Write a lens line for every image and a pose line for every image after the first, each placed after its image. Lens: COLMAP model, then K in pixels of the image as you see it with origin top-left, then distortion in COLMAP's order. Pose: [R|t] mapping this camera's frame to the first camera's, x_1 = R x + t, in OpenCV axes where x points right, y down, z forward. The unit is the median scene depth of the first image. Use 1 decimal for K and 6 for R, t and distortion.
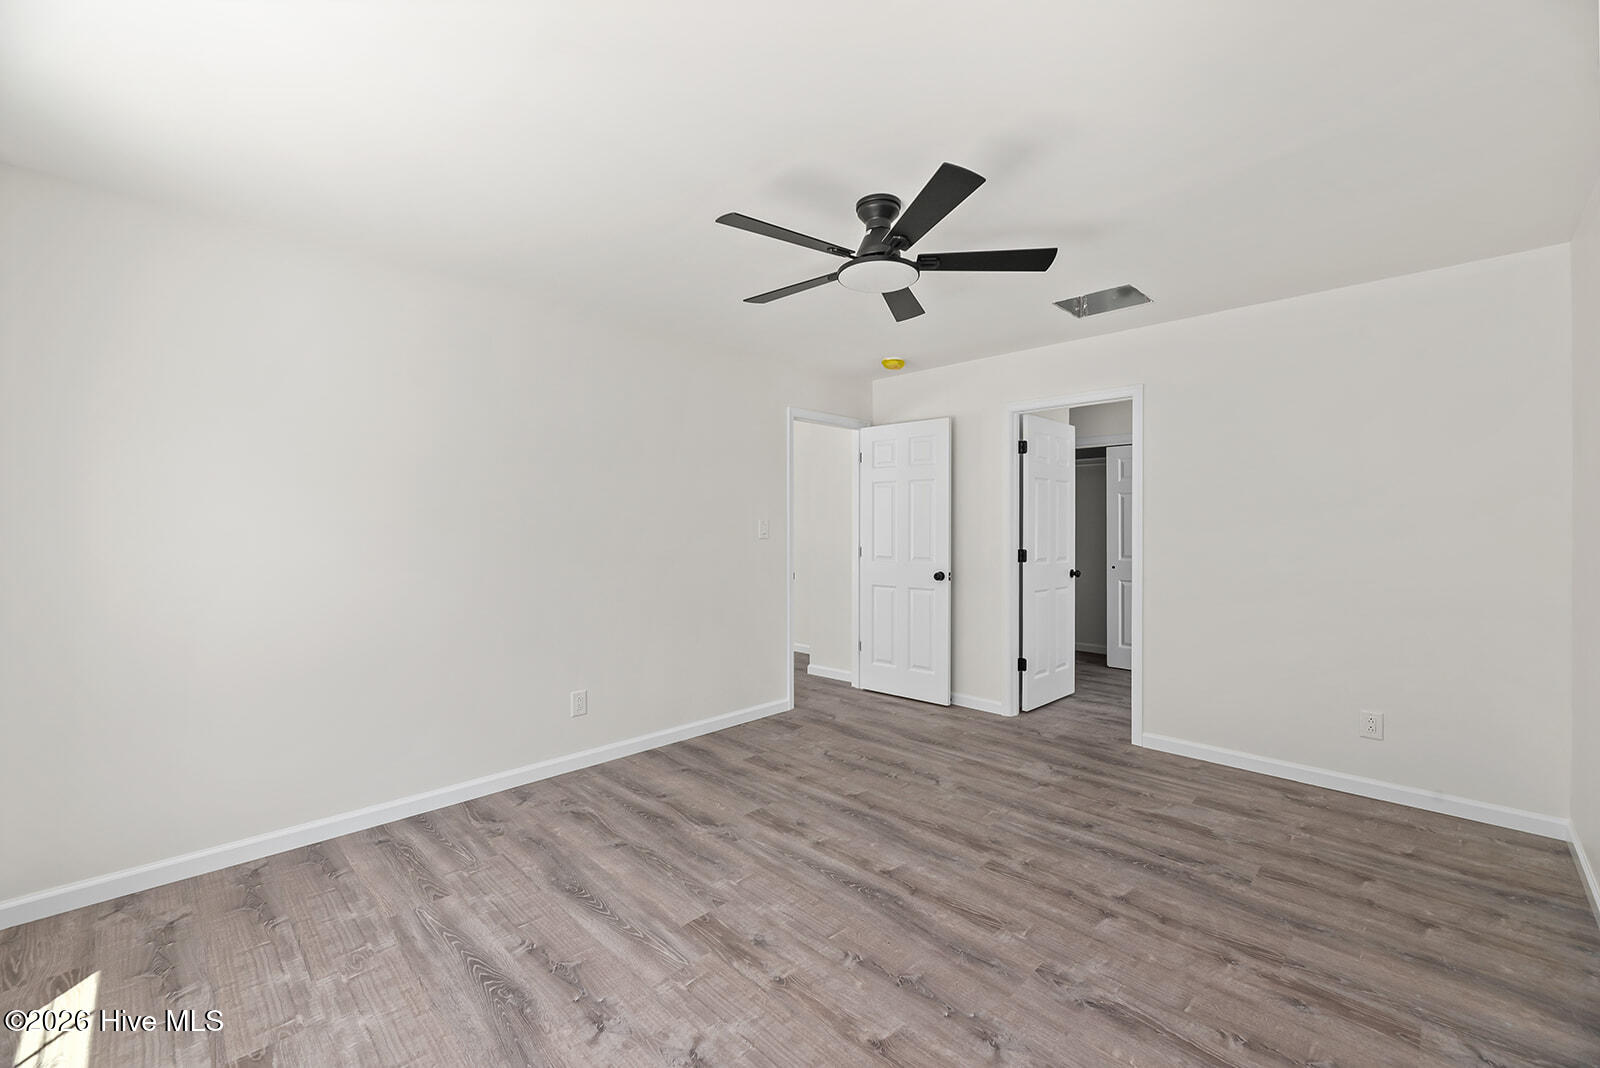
lens RADIAL K [[651.1, 0, 768.9], [0, 651.1, 534.5], [0, 0, 1]] dist [0.002499, 0.000022]
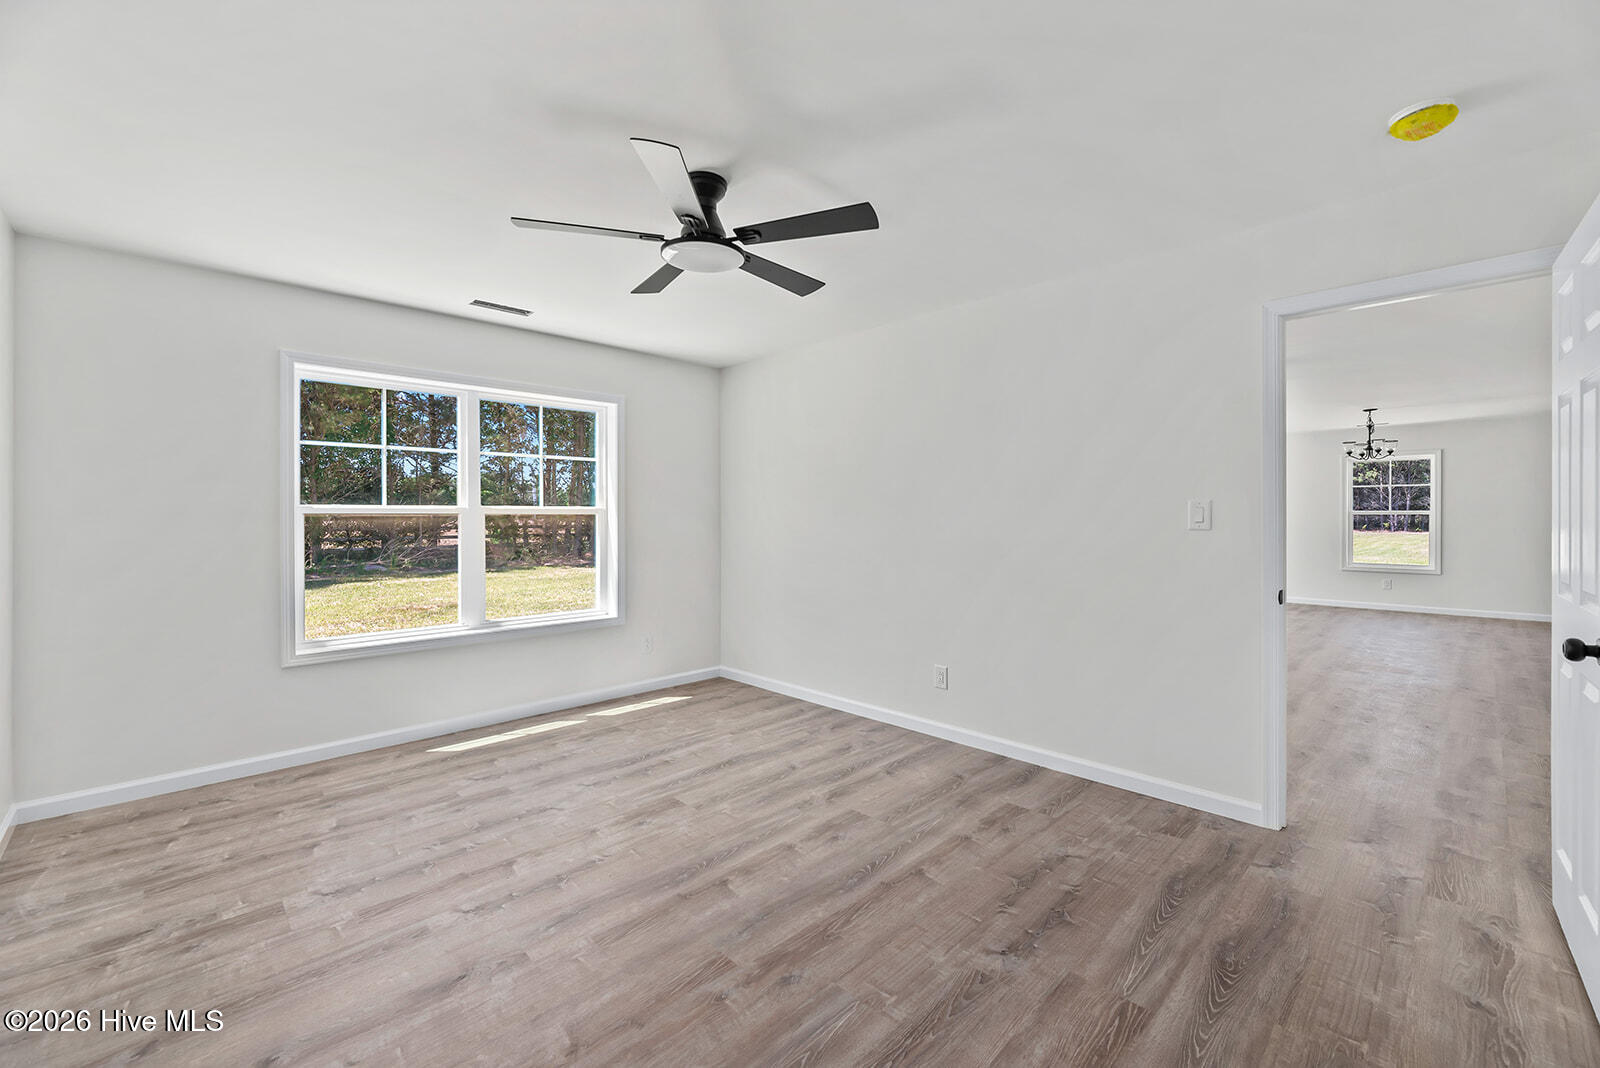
lens RADIAL K [[651.1, 0, 802.3], [0, 651.1, 518.9], [0, 0, 1]] dist [0.002499, 0.000022]
pose [[0.015319, 0.003983, -0.999875, 0.909877], [-0.005437, 0.999978, 0.003901, 0.003266], [0.999868, 0.005376, 0.015340, 0.910059]]
